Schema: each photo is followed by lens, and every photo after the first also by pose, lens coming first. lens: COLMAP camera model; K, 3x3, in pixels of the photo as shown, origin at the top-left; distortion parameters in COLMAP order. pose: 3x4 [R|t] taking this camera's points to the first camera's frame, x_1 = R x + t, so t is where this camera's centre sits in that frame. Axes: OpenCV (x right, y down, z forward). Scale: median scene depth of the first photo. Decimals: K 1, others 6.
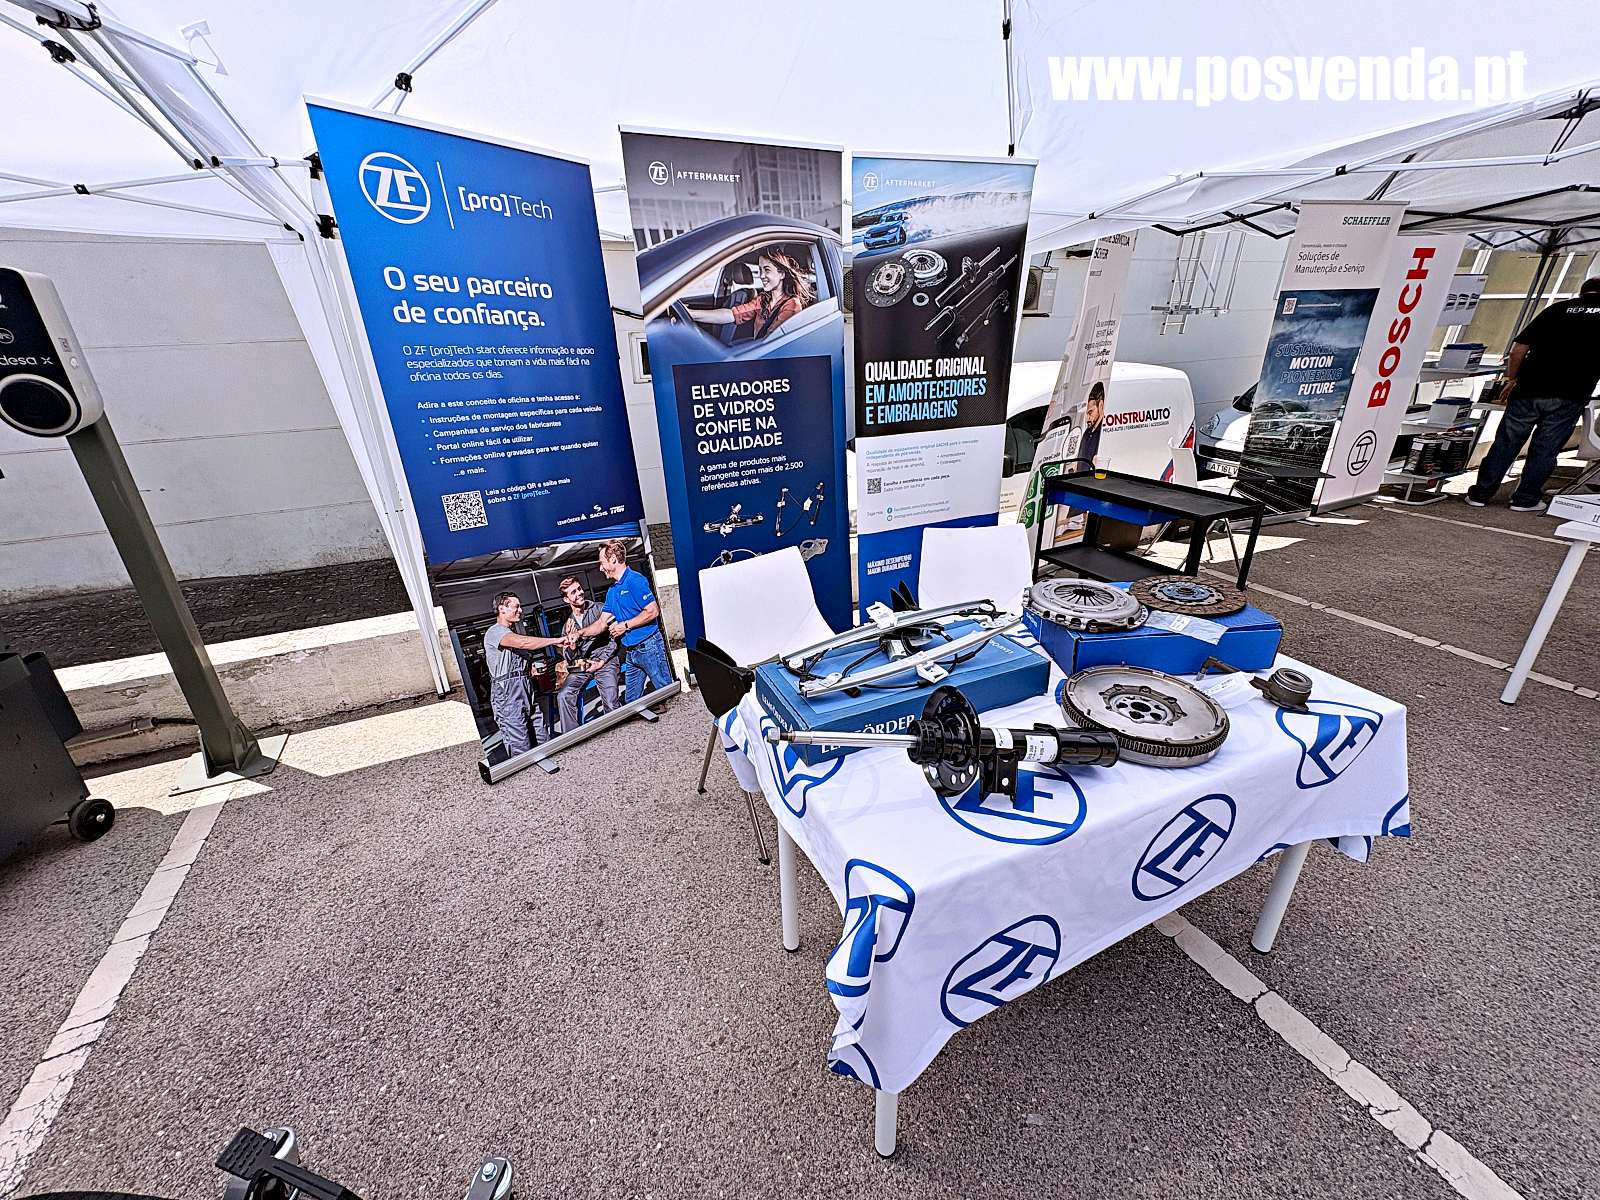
lens RADIAL K [[641.2, 0, 800.0], [0, 641.2, 600.0], [0, 0, 1]] dist [0.002454, -0.000254]
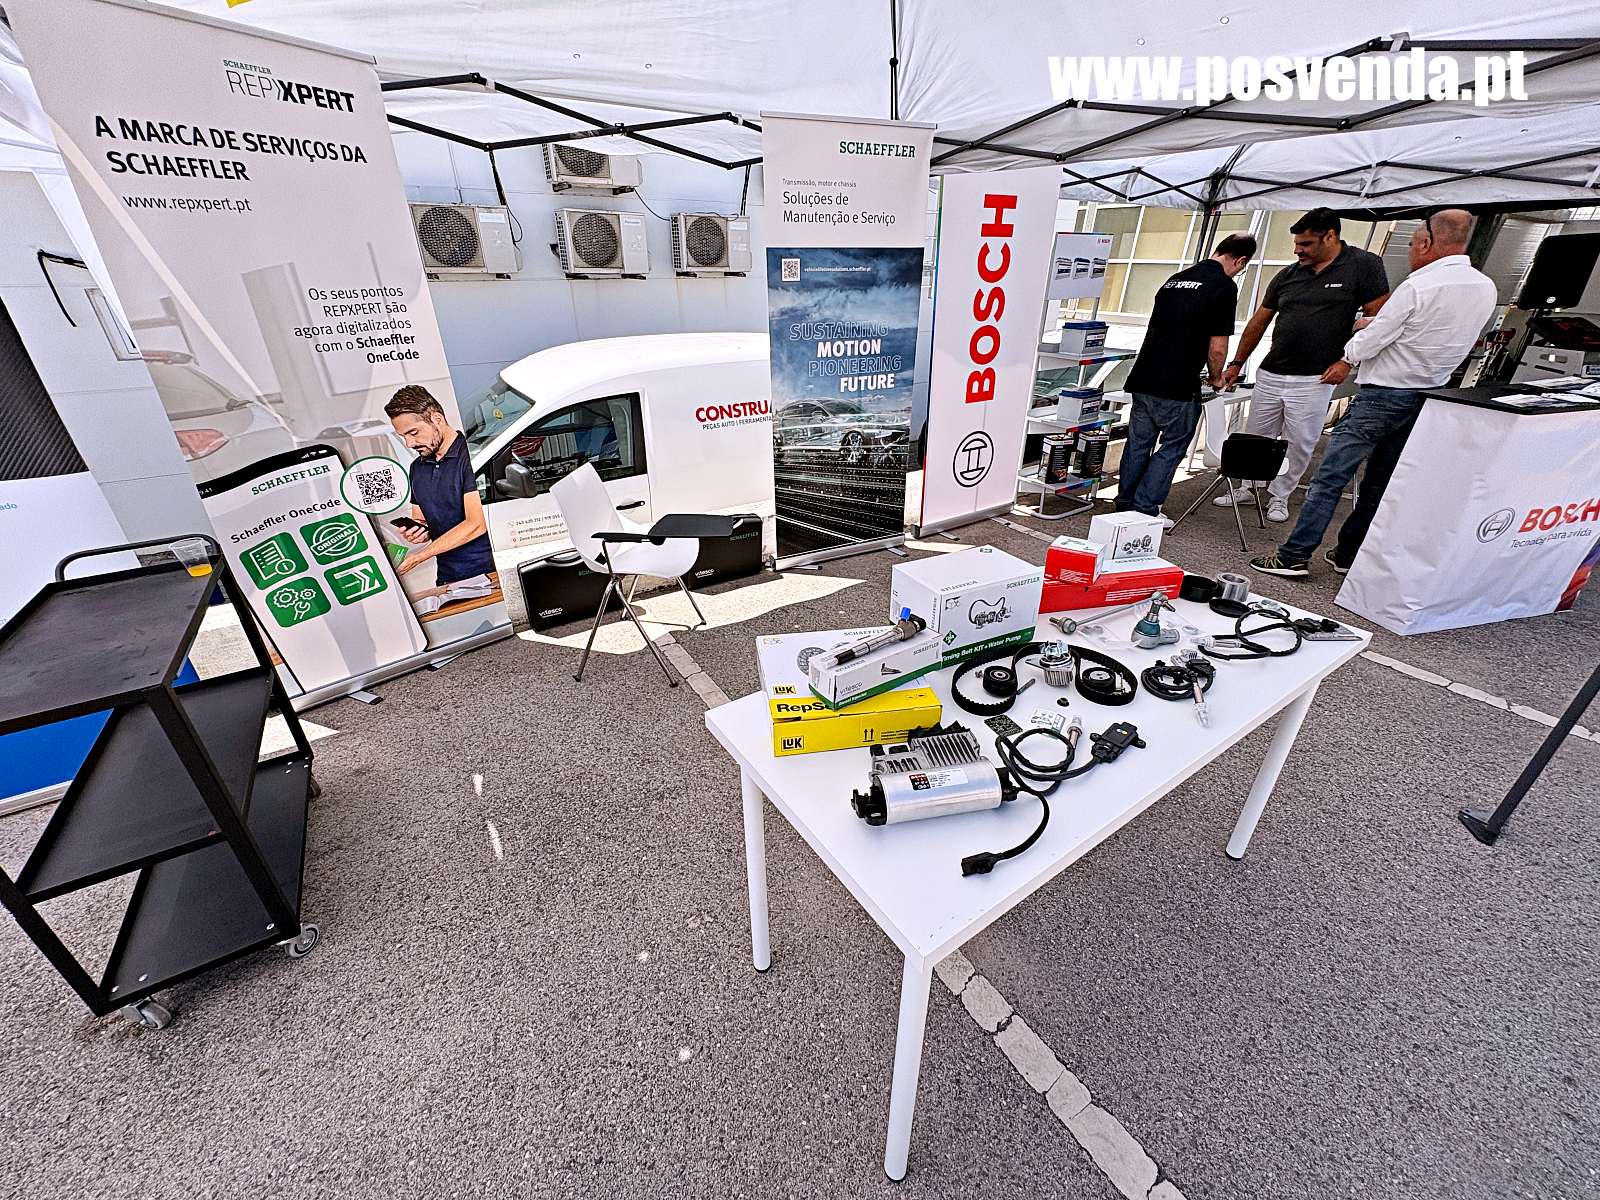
lens RADIAL K [[641.2, 0, 800.0], [0, 641.2, 600.0], [0, 0, 1]] dist [0.002454, -0.000254]
pose [[0.992065, -0.042054, 0.118487, 1.074988], [0.034901, 0.997477, 0.061811, -0.212643], [-0.120787, -0.057185, 0.991030, 0.425171]]
